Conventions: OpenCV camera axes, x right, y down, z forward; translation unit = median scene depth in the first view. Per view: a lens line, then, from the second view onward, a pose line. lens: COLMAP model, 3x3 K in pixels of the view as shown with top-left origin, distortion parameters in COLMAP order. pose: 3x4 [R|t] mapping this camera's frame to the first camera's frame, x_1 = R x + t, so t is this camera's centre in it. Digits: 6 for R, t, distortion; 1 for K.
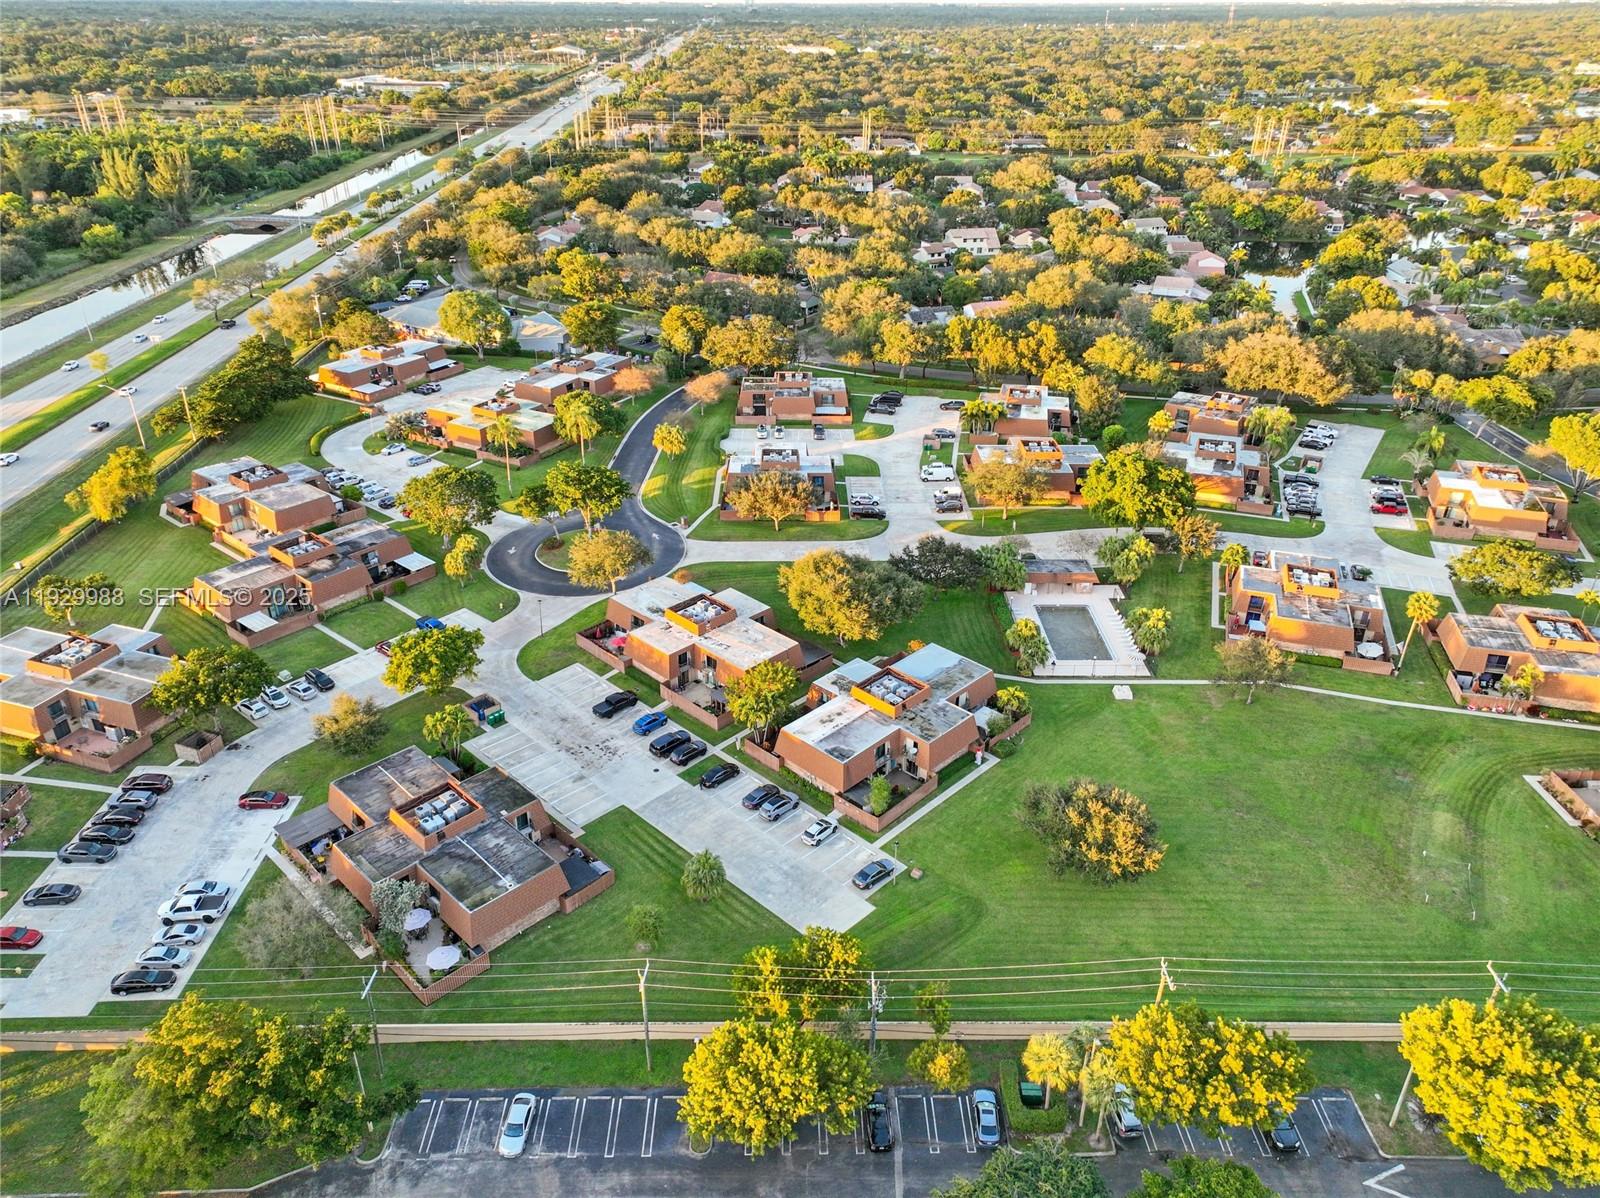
lens RADIAL K [[1121.4, 0, 800.0], [0, 1121.4, 599.0], [0, 0, 1]] dist [0.016789, 0.025756]
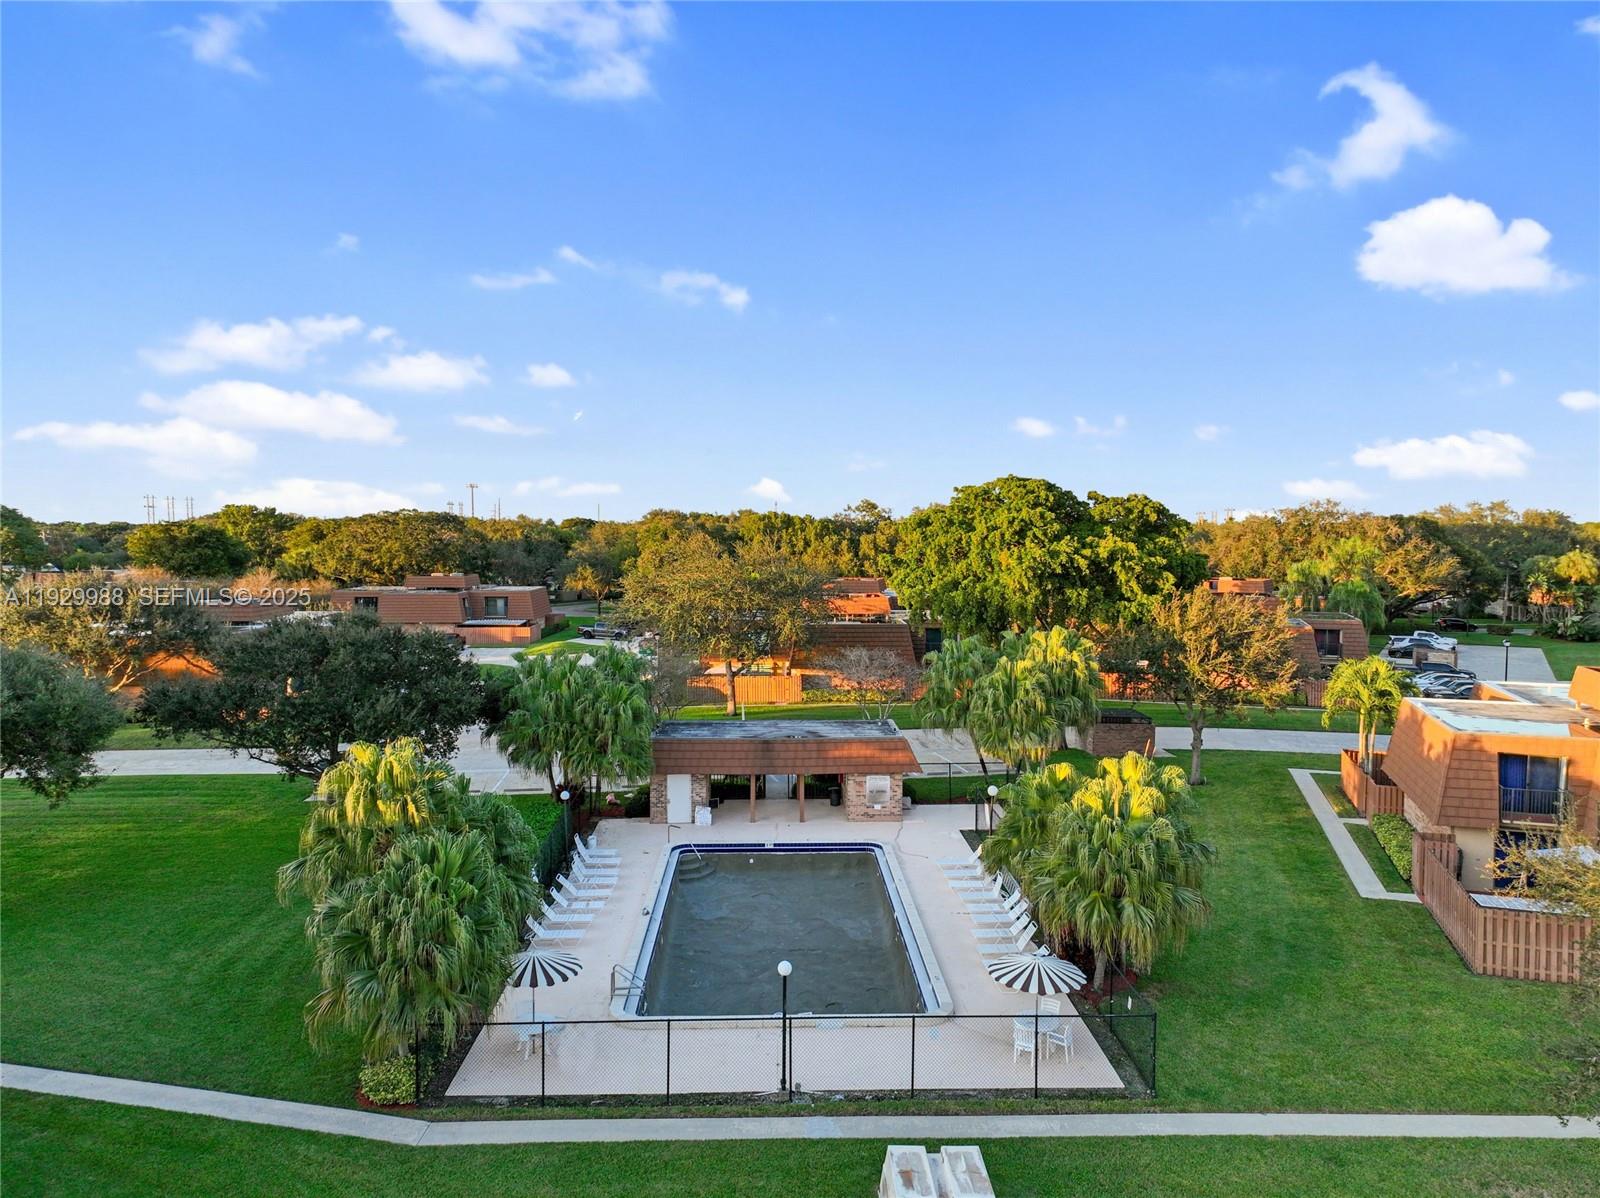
lens RADIAL K [[1121.4, 0, 800.0], [0, 1121.4, 599.0], [0, 0, 1]] dist [0.016789, 0.025756]
pose [[0.999825, -0.001799, 0.018631, 0.255944], [0.009349, 0.910307, -0.413828, 0.070039], [-0.016216, 0.413930, 0.910164, 0.802024]]
